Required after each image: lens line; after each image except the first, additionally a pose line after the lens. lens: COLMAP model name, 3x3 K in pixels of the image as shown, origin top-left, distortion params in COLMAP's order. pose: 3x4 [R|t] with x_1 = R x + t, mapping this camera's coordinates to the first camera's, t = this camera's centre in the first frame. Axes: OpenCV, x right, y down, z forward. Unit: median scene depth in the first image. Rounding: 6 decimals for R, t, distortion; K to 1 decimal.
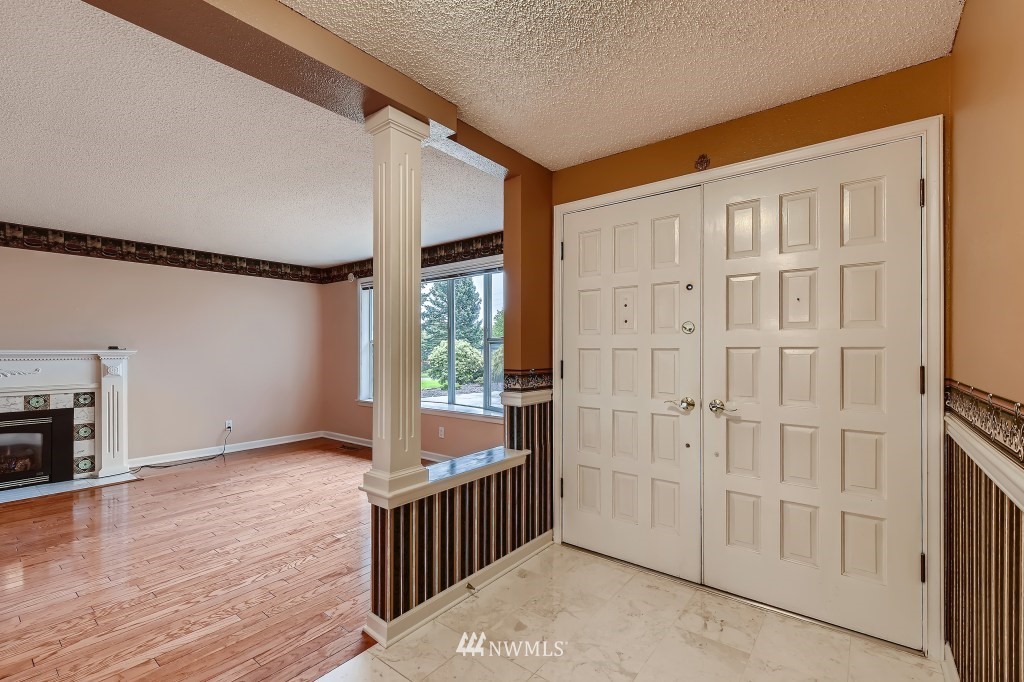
lens RADIAL K [[445.5, 0, 514.8], [0, 445.5, 348.2], [0, 0, 1]] dist [-0.000872, -0.000543]
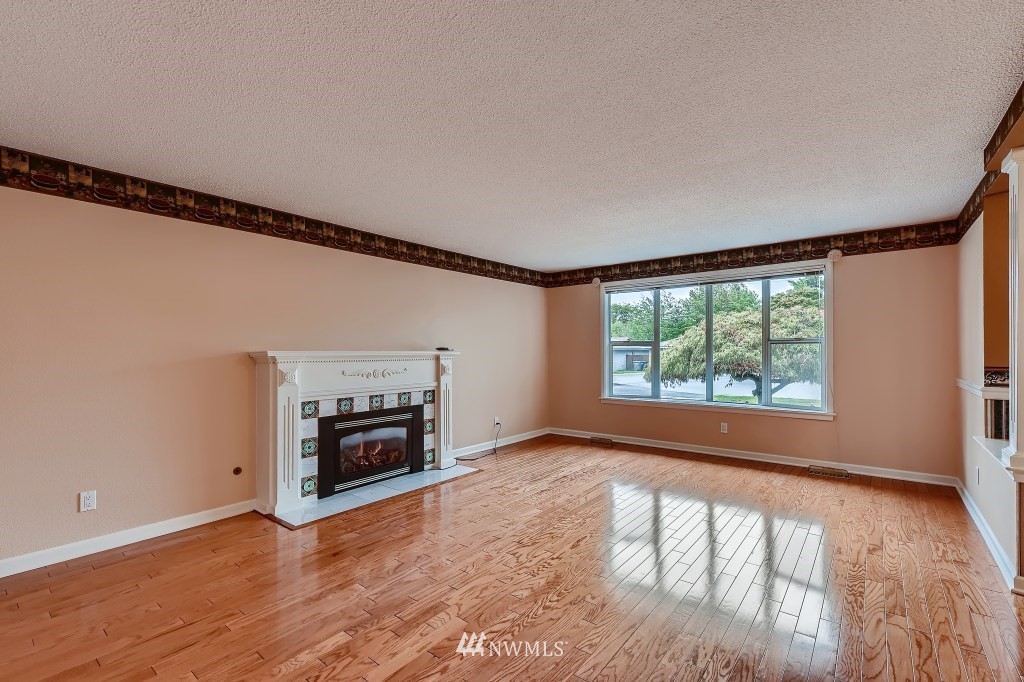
lens RADIAL K [[451.9, 0, 512.8], [0, 451.9, 343.5], [0, 0, 1]] dist [0.014650, -0.000648]
pose [[0.999870, -0.003925, -0.015610, -0.748305], [0.003748, 0.999929, -0.011337, -0.000994], [0.015654, 0.011278, 0.999814, -0.100717]]
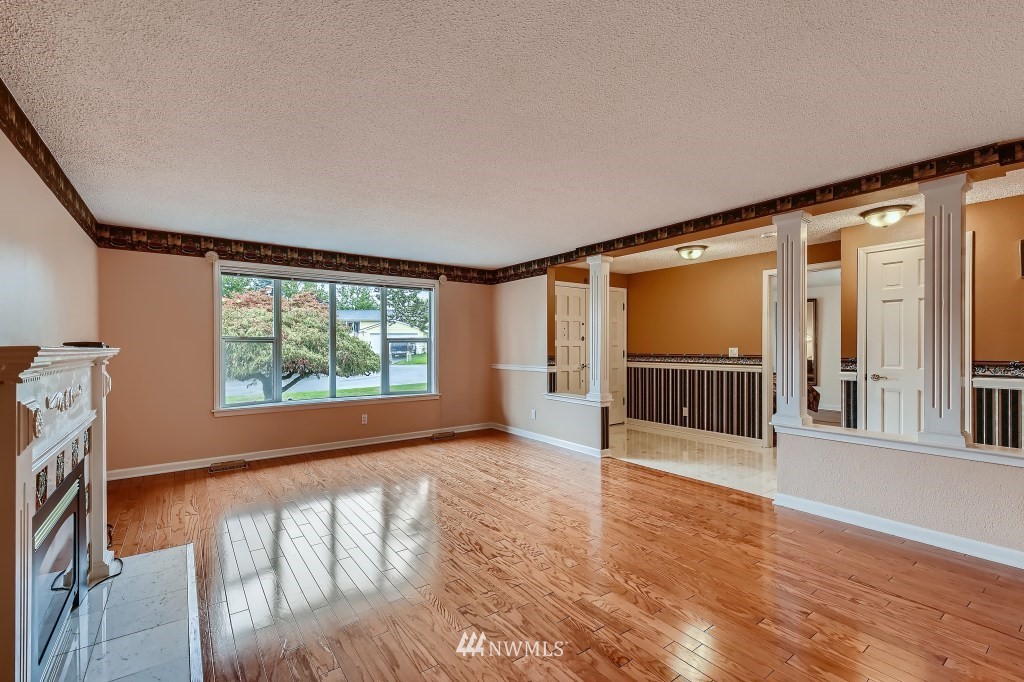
lens RADIAL K [[451.9, 0, 512.8], [0, 451.9, 343.5], [0, 0, 1]] dist [0.014650, -0.000648]
pose [[0.273240, 0.006496, 0.961924, -1.363547], [0.000652, 0.999976, -0.006938, 0.002491], [-0.961946, 0.002523, 0.273229, 0.359420]]
